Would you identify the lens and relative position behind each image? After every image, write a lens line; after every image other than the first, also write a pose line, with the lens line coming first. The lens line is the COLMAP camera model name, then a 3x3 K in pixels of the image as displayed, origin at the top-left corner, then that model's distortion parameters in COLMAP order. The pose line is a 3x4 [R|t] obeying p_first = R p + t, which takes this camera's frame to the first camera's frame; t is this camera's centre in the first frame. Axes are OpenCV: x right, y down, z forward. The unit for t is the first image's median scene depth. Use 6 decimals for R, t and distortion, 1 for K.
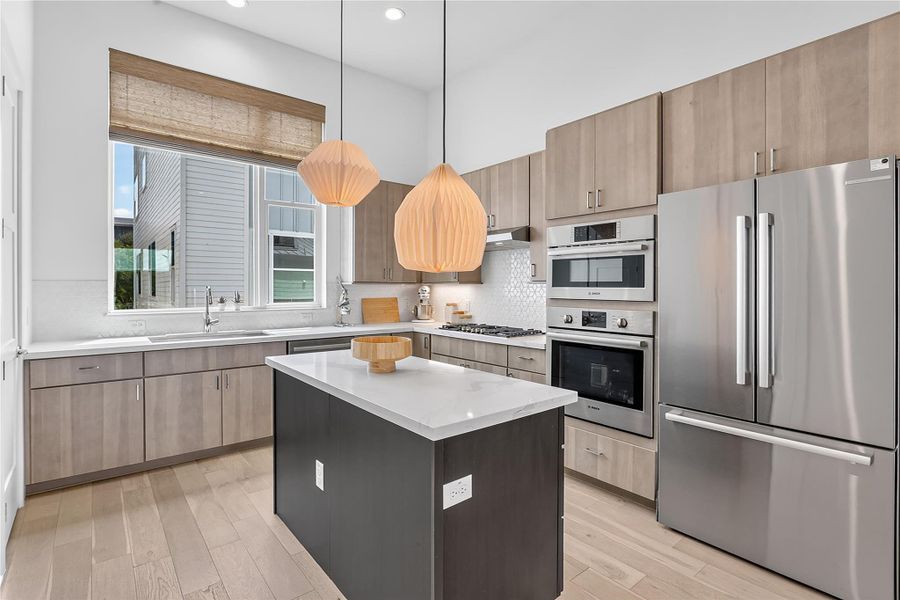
lens RADIAL K [[445.1, 0, 432.5], [0, 445.1, 281.8], [0, 0, 1]] dist [-0.000896, 0.000091]
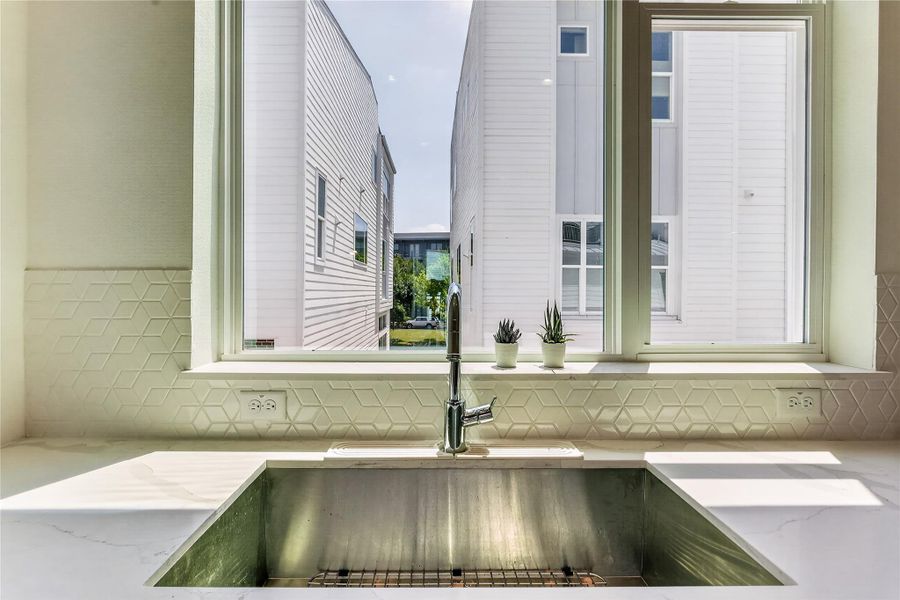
lens RADIAL K [[445.1, 0, 432.5], [0, 445.1, 281.8], [0, 0, 1]] dist [-0.000896, 0.000091]
pose [[0.789626, -0.001414, -0.613587, -0.318767], [-0.005484, 0.999941, -0.009362, 0.008069], [0.613564, 0.010757, 0.789572, 0.712564]]
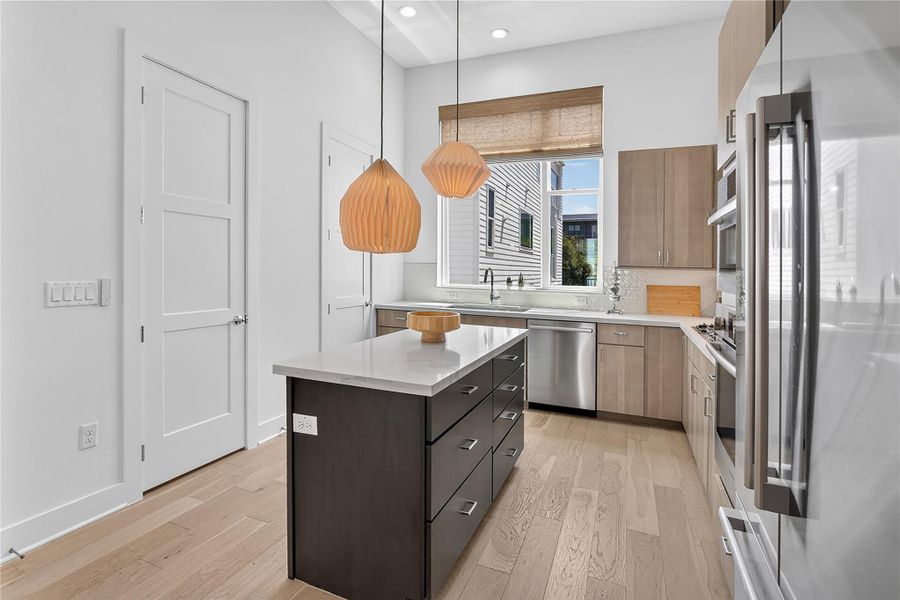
lens RADIAL K [[441.1, 0, 437.6], [0, 441.1, 259.0], [0, 0, 1]] dist [-0.003192, -0.000247]
pose [[0.489707, -0.006539, -0.871863, 0.467220], [-0.010479, 0.999856, -0.013385, 0.001523], [0.871824, 0.015691, 0.489568, 0.240098]]
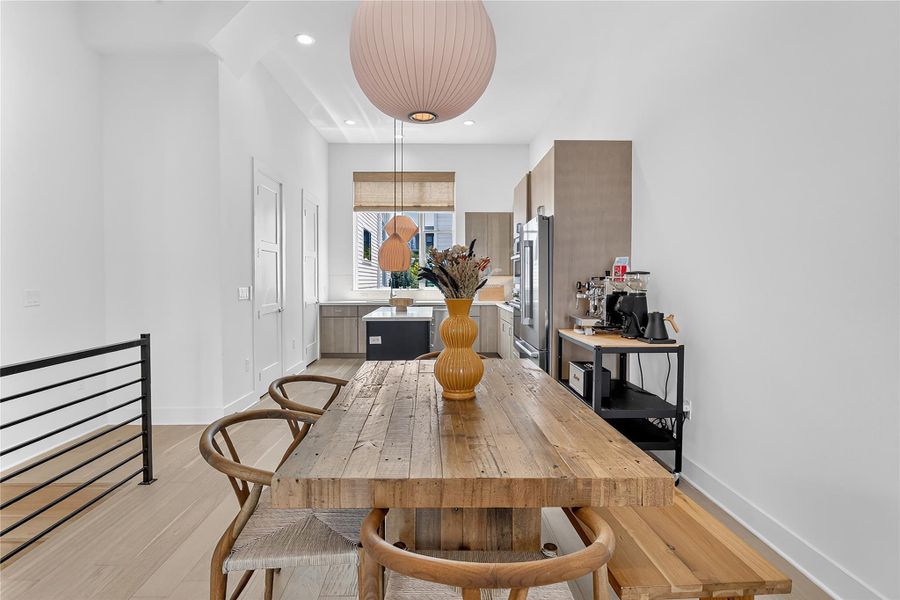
lens RADIAL K [[445.1, 0, 432.5], [0, 445.1, 281.8], [0, 0, 1]] dist [-0.000896, 0.000091]
pose [[0.789840, 0.003128, -0.613305, 0.818229], [0.007876, 0.999853, 0.015243, -0.001013], [0.613262, -0.016870, 0.789699, -0.450037]]
